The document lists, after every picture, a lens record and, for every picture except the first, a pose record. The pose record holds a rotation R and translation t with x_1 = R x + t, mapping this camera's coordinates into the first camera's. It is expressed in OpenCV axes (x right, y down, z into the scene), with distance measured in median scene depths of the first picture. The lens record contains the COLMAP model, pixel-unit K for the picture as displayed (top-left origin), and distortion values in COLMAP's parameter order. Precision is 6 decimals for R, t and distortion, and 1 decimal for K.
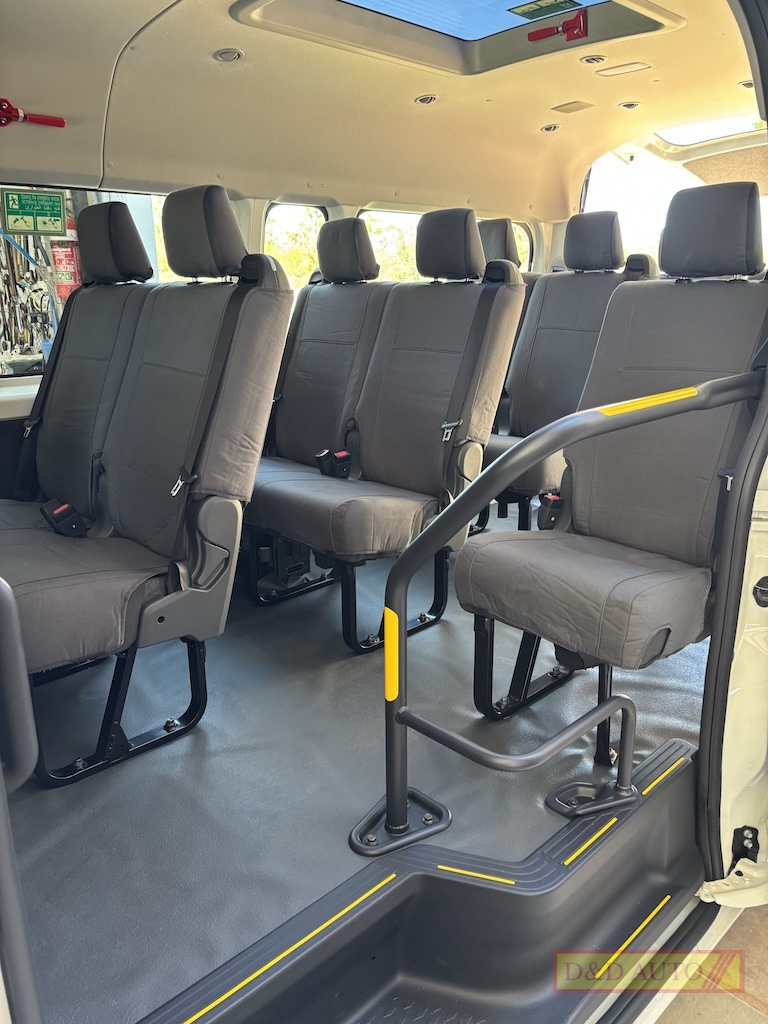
lens RADIAL K [[785.0, 0, 383.2], [0, 785.0, 520.2], [0, 0, 1]] dist [0.000228, -0.007352]
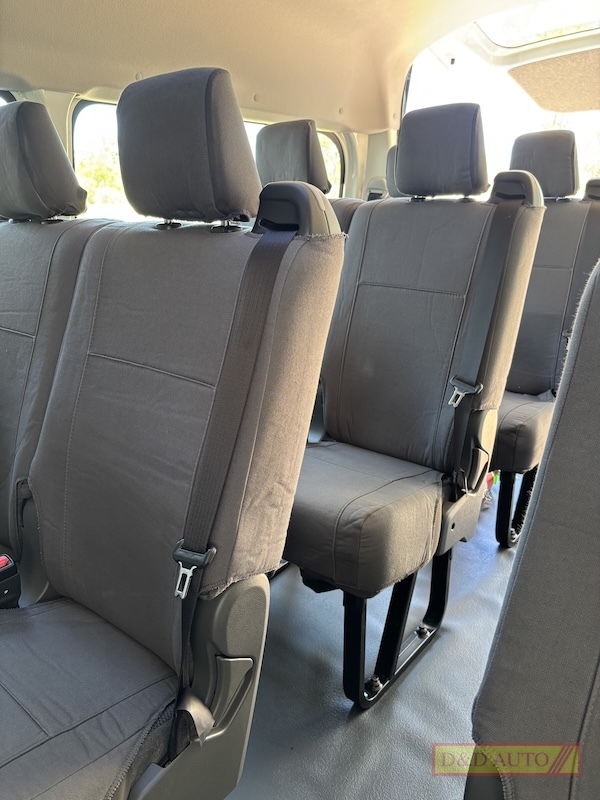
lens RADIAL K [[613.2, 0, 303.4], [0, 613.2, 393.8], [0, 0, 1]] dist [0.000228, -0.007352]
pose [[0.991862, -0.039028, 0.121185, 0.093367], [0.037110, 0.999148, 0.018047, -0.183247], [-0.121786, -0.013403, 0.992466, 0.550241]]
